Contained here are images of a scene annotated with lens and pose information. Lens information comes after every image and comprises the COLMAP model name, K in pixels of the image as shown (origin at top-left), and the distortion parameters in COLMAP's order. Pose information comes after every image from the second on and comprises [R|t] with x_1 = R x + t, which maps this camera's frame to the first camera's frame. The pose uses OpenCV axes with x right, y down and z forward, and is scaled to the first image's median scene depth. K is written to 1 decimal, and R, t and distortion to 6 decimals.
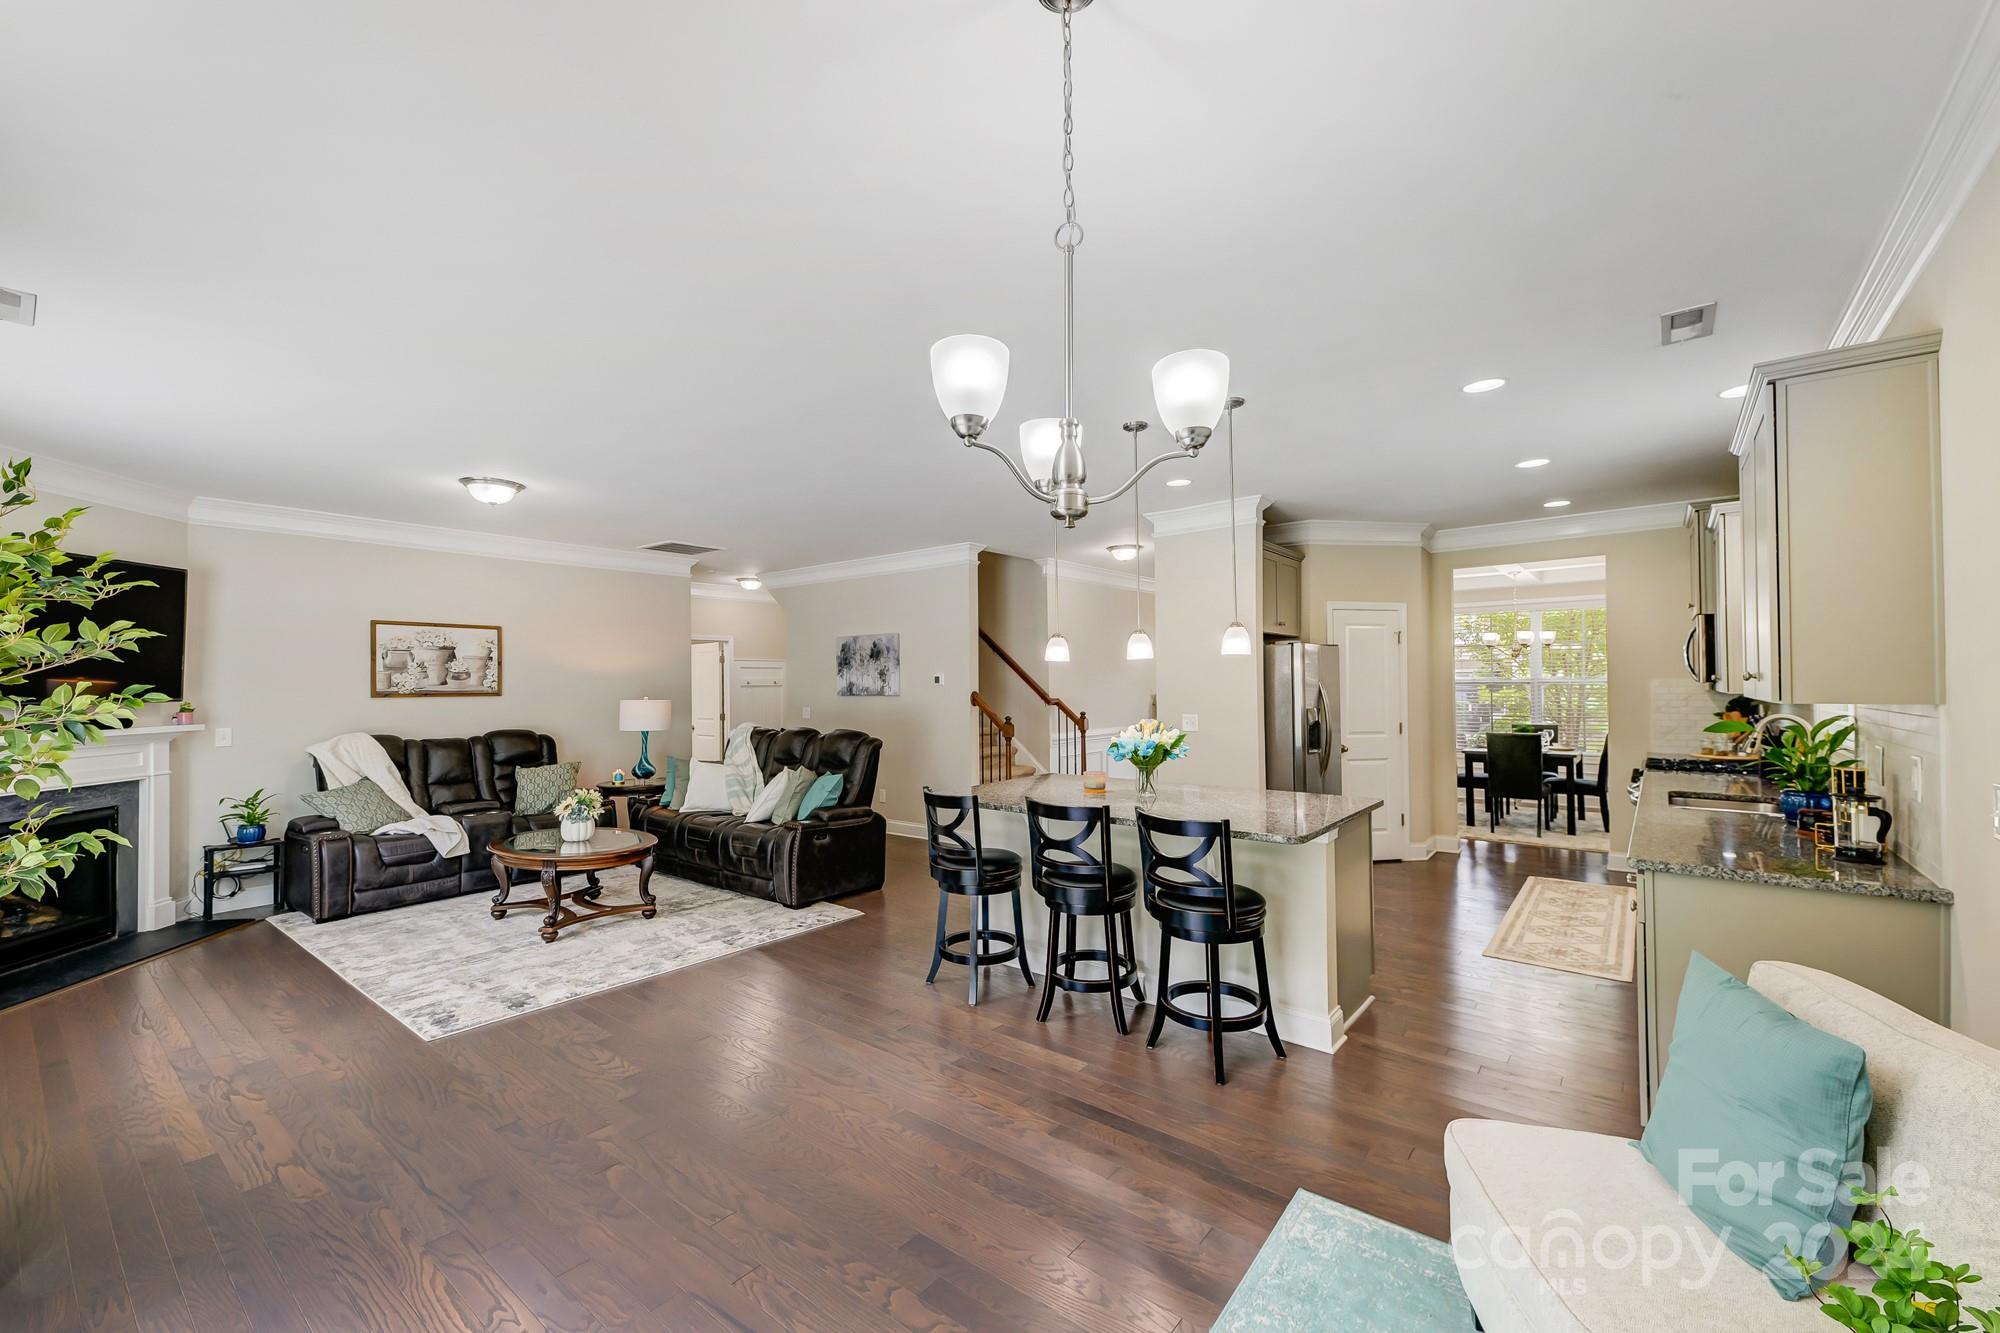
lens RADIAL K [[797.5, 0, 998.1], [0, 797.5, 673.8], [0, 0, 1]] dist [0.040325, -0.013865]
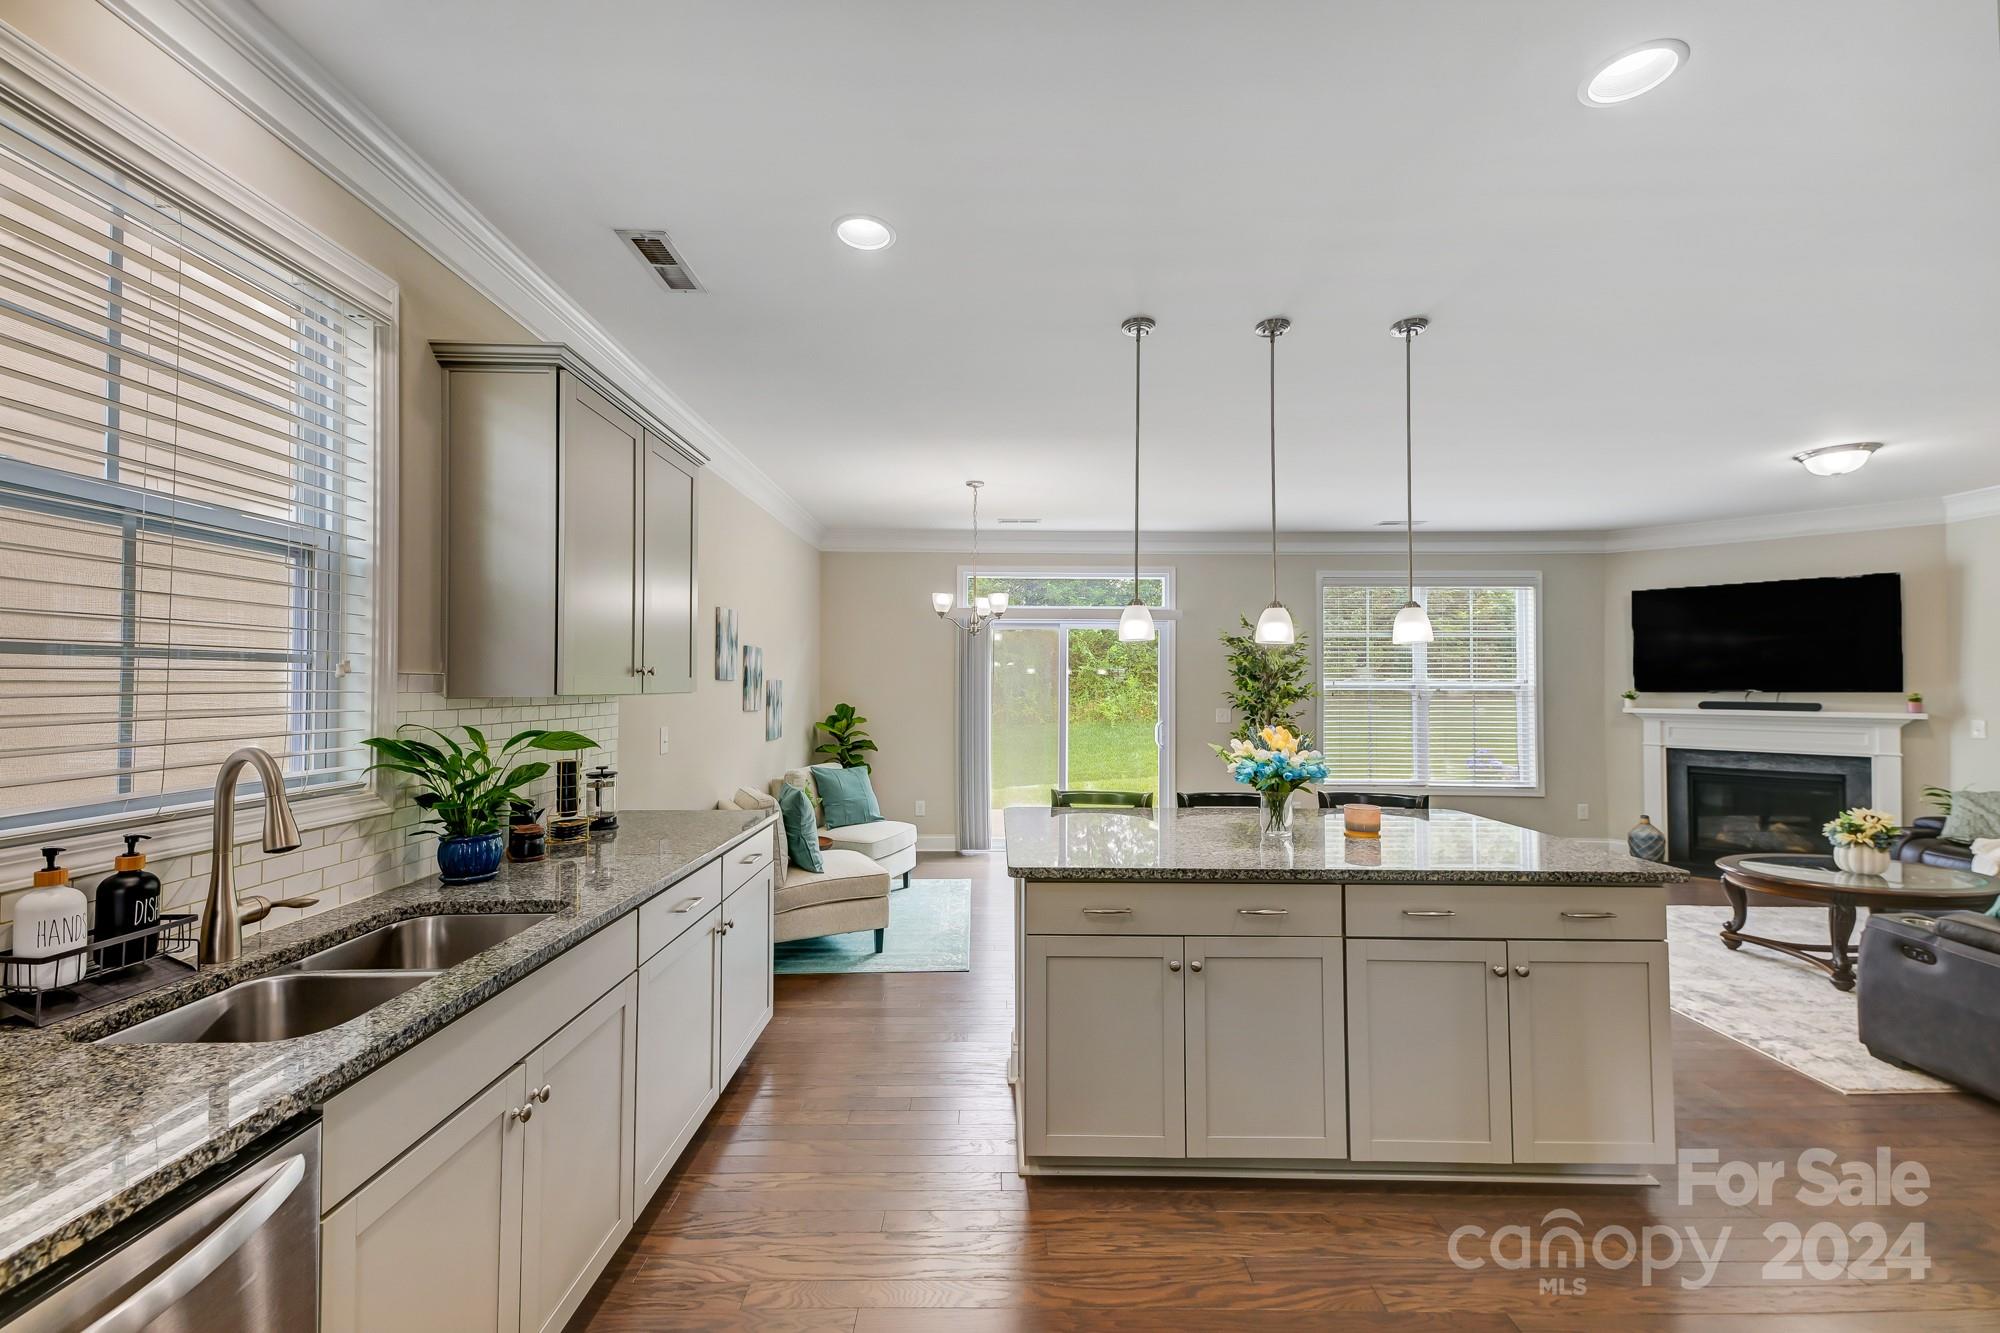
lens RADIAL K [[784.6, 0, 1003.0], [0, 784.6, 671.0], [0, 0, 1]] dist [0.038316, -0.014801]
pose [[-0.770648, -0.005390, -0.637238, 0.511493], [0.011602, 0.999680, -0.022486, 0.012940], [0.637156, -0.024721, -0.770339, 0.864819]]
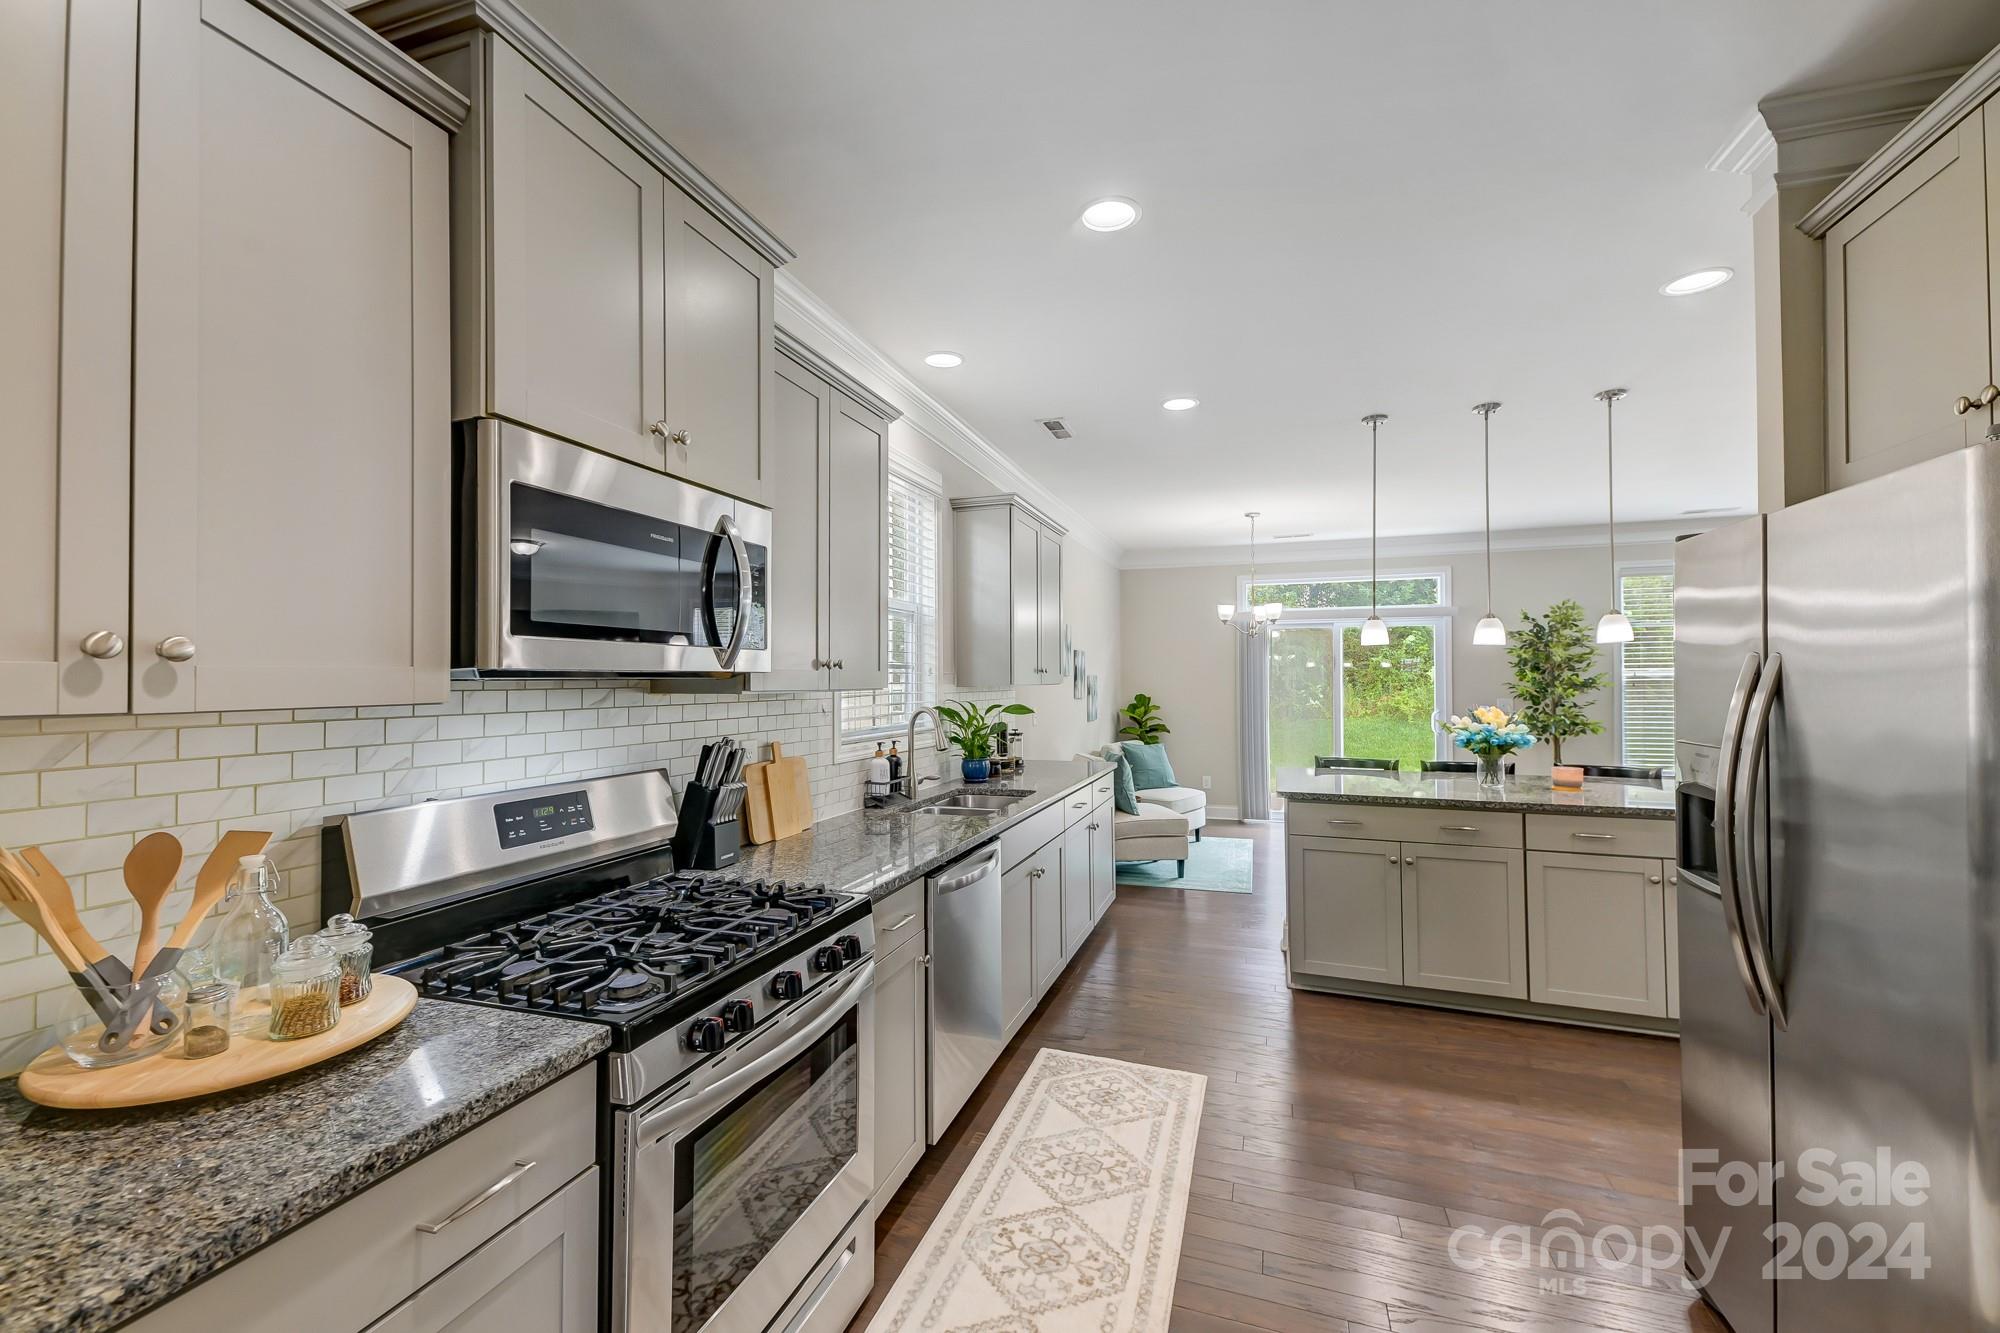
lens RADIAL K [[790.0, 0, 994.6], [0, 790.0, 669.9], [0, 0, 1]] dist [0.023305, -0.000457]
pose [[-0.943566, 0.008079, -0.331087, 0.661902], [0.016150, 0.999636, -0.021634, 0.015072], [0.330792, -0.025760, -0.943352, 1.063137]]
